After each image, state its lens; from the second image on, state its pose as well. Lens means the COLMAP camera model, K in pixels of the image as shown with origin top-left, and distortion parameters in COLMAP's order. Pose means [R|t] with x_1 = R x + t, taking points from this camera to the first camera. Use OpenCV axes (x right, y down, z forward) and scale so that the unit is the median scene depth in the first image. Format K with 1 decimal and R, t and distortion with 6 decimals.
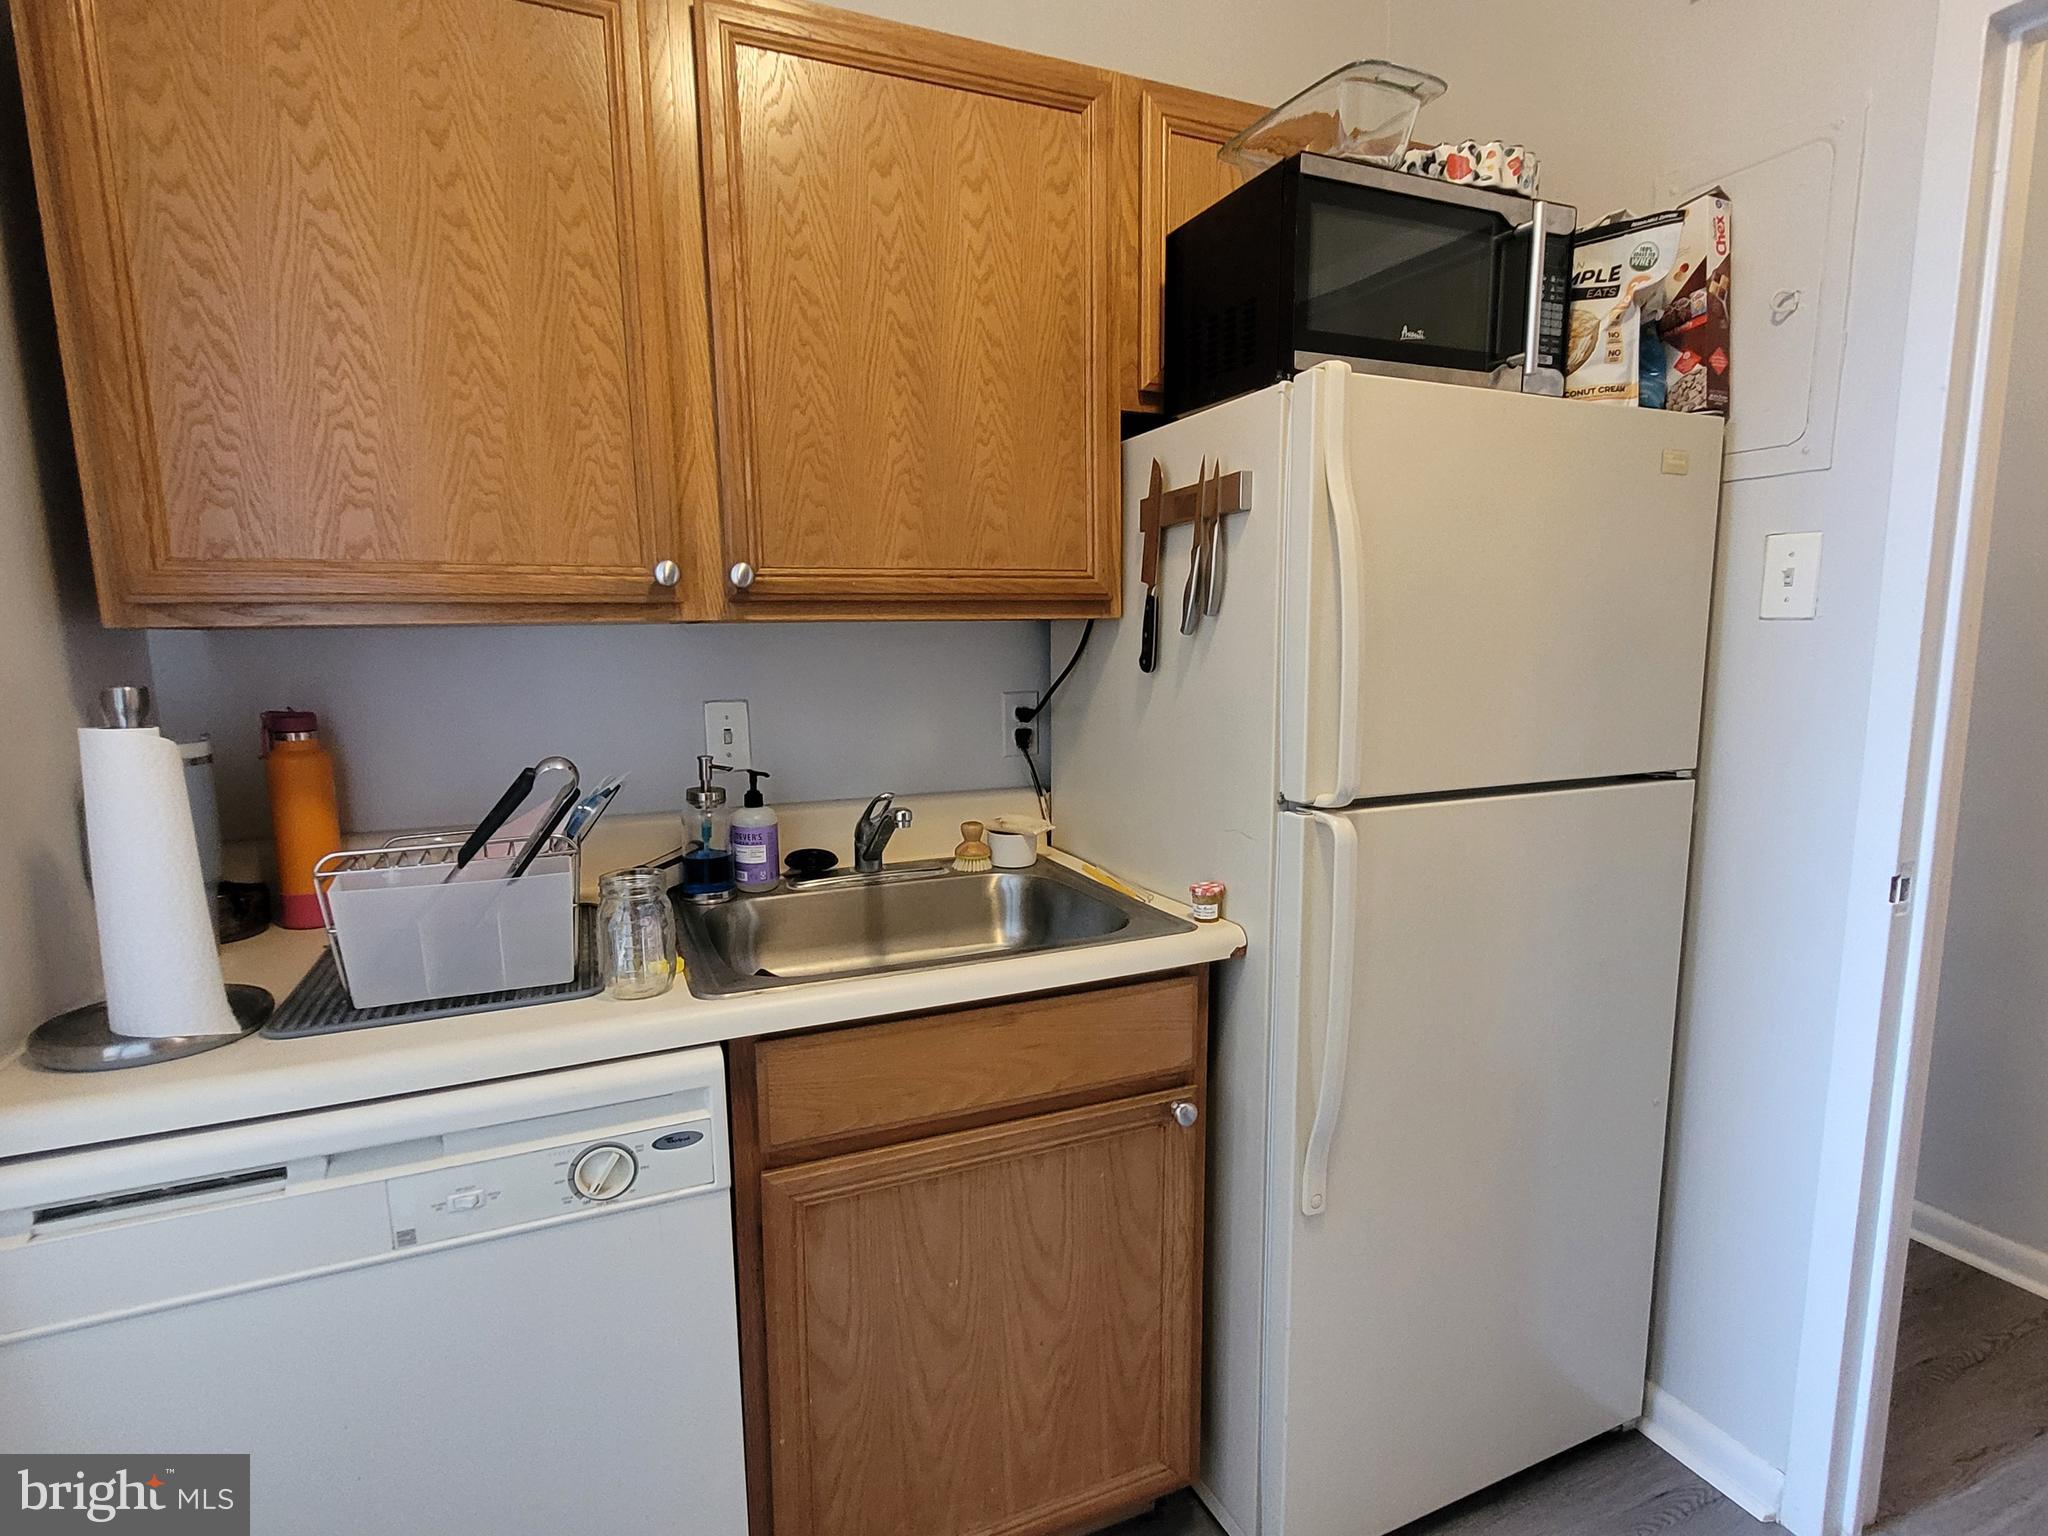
lens RADIAL K [[1026.6, 0, 1026.3], [0, 1026.6, 780.5], [0, 0, 1]] dist [0.010187, -0.005693]
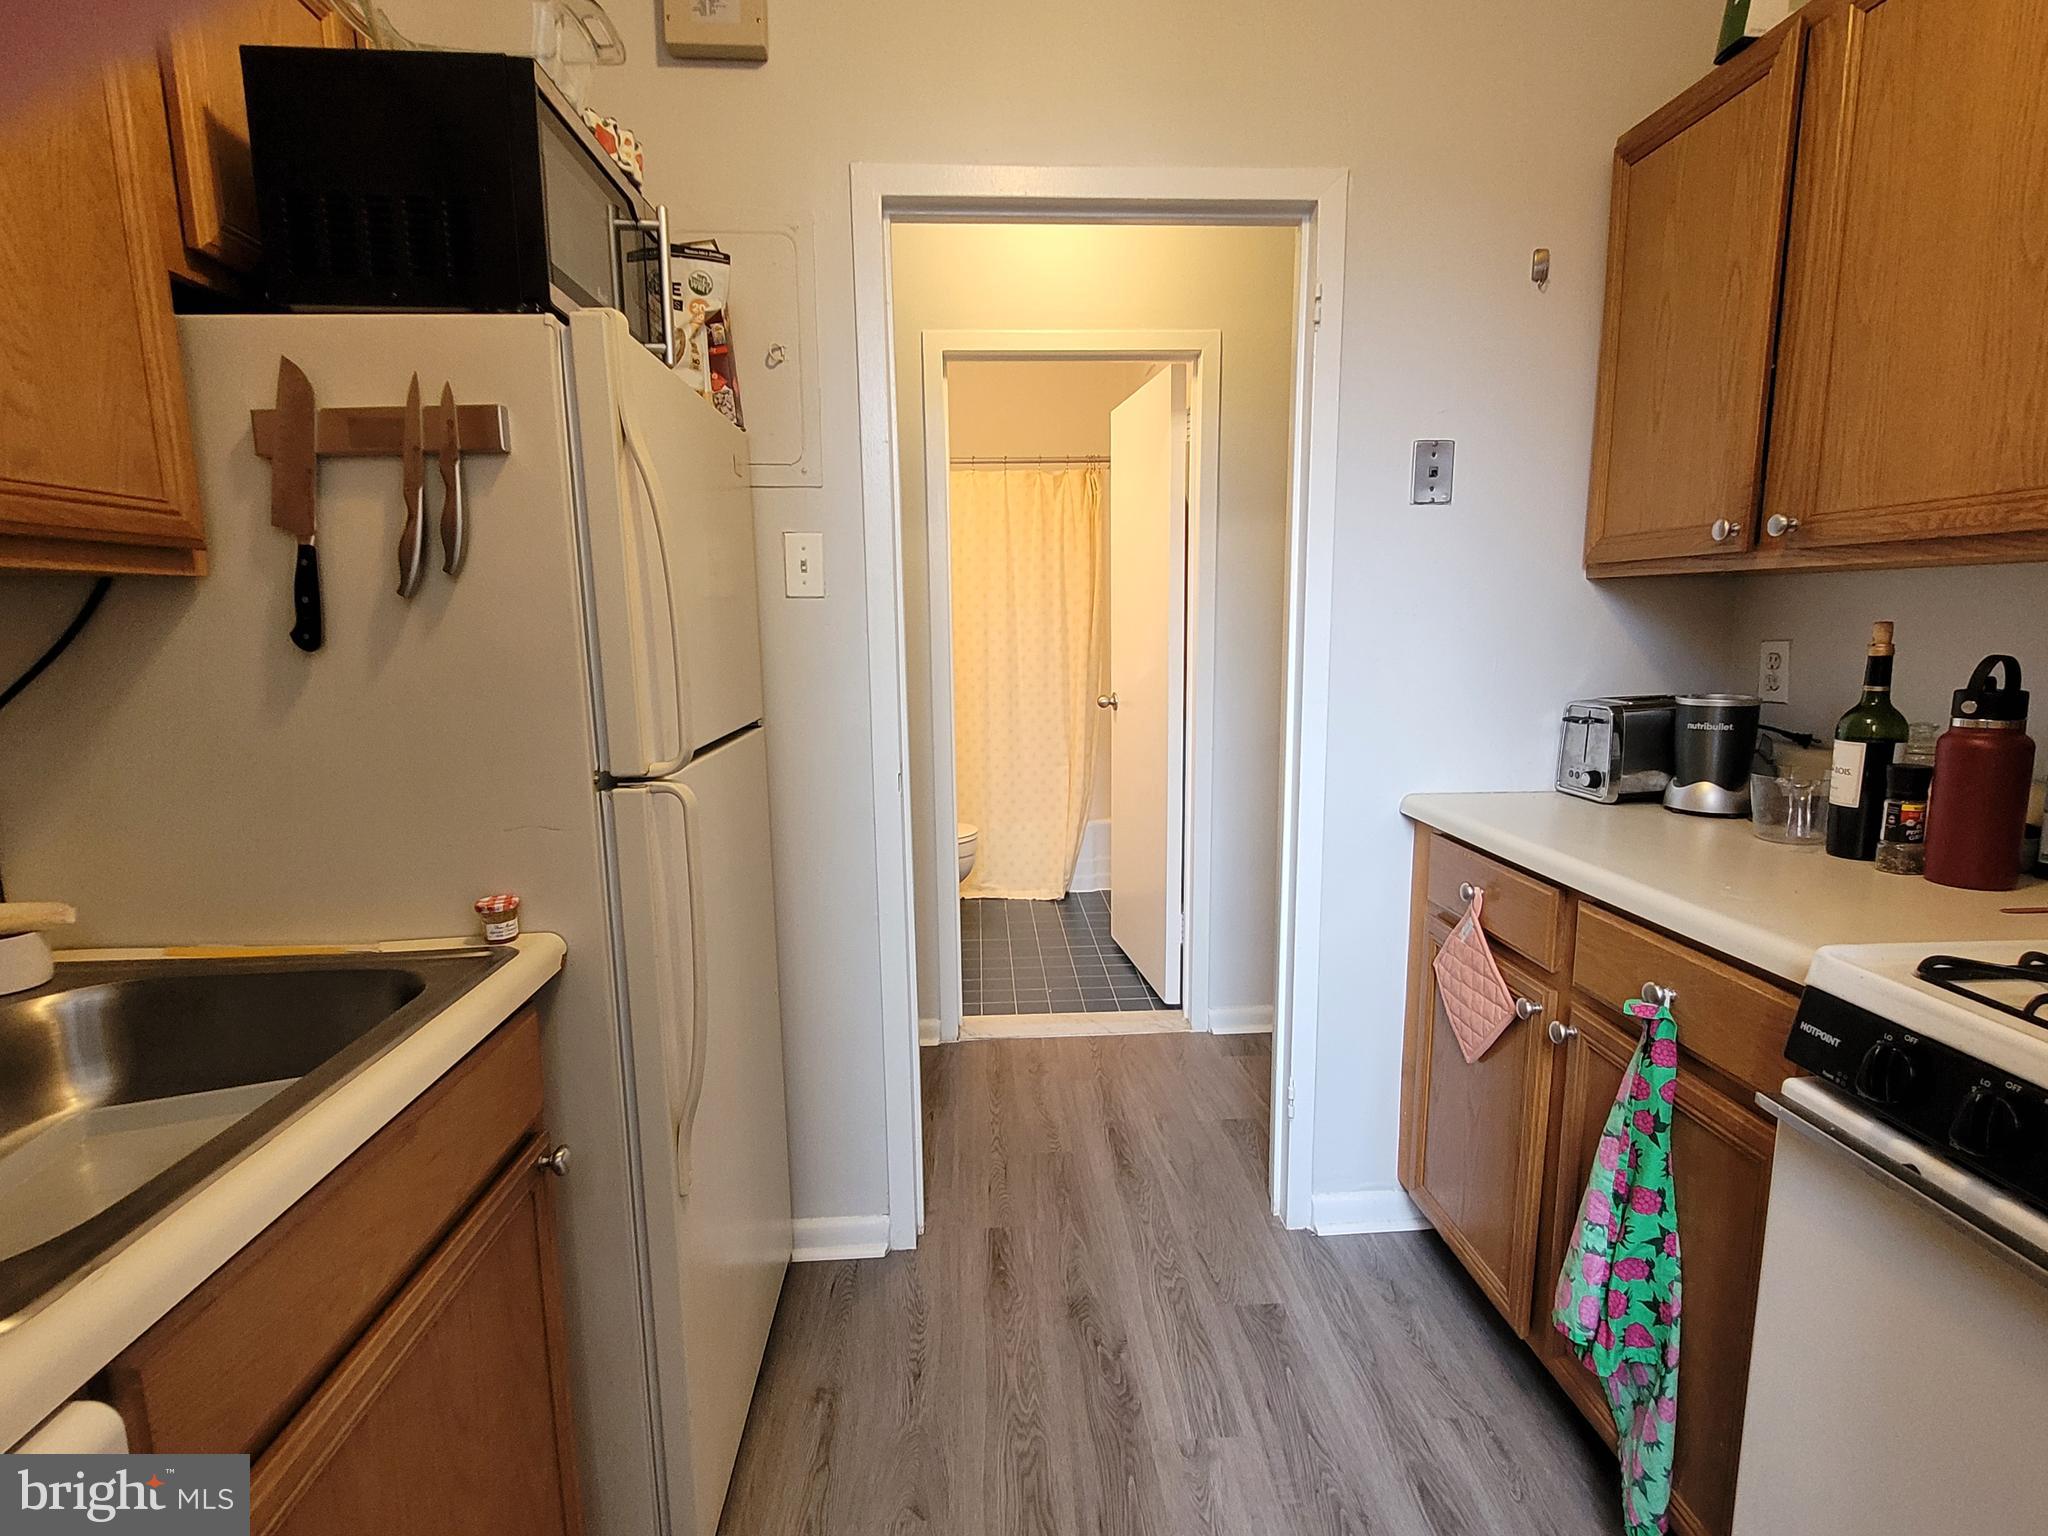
lens RADIAL K [[1026.6, 0, 1026.3], [0, 1026.6, 780.5], [0, 0, 1]] dist [0.010187, -0.005693]
pose [[0.353069, -0.142048, 0.924751, -0.419120], [0.144005, 0.984880, 0.096304, -0.011775], [-0.924448, 0.099166, 0.368186, 0.277992]]
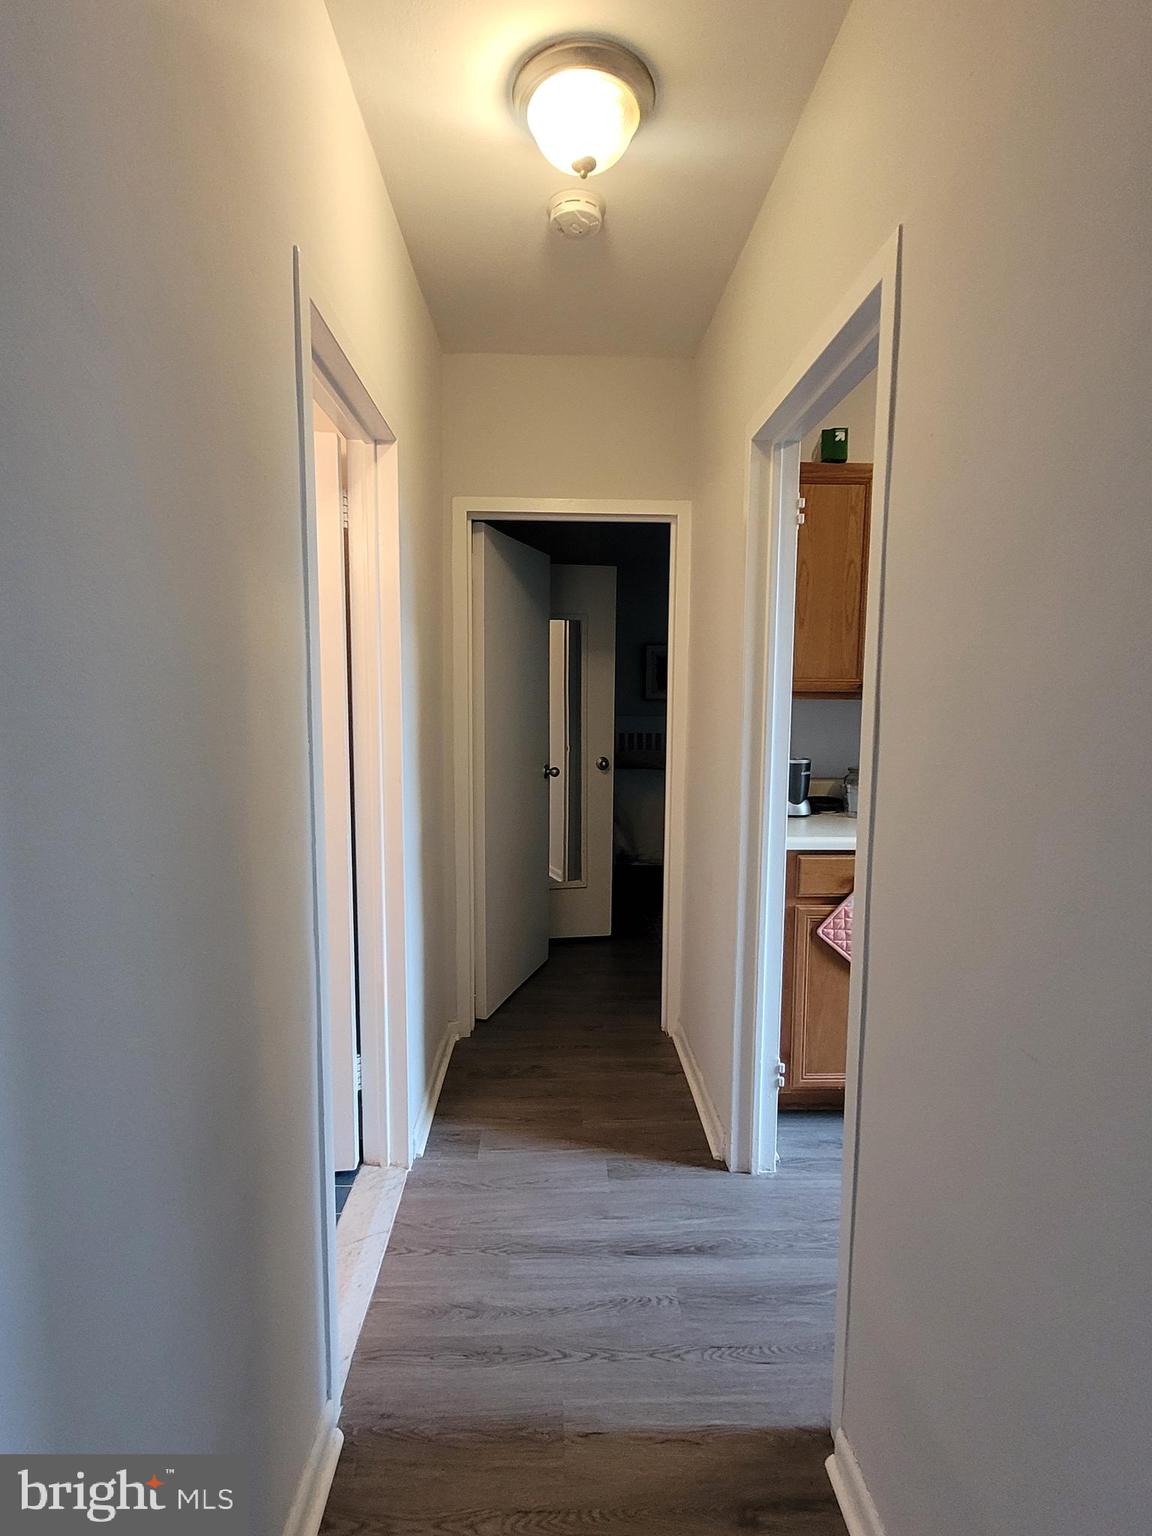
lens RADIAL K [[770.0, 0, 560.4], [0, 770.0, 768.3], [0, 0, 1]] dist [0.010187, -0.005693]
pose [[-0.920526, -0.027901, 0.389685, 0.831272], [0.066515, 0.971692, 0.226695, -0.318817], [-0.384979, 0.234599, -0.892611, 1.886873]]
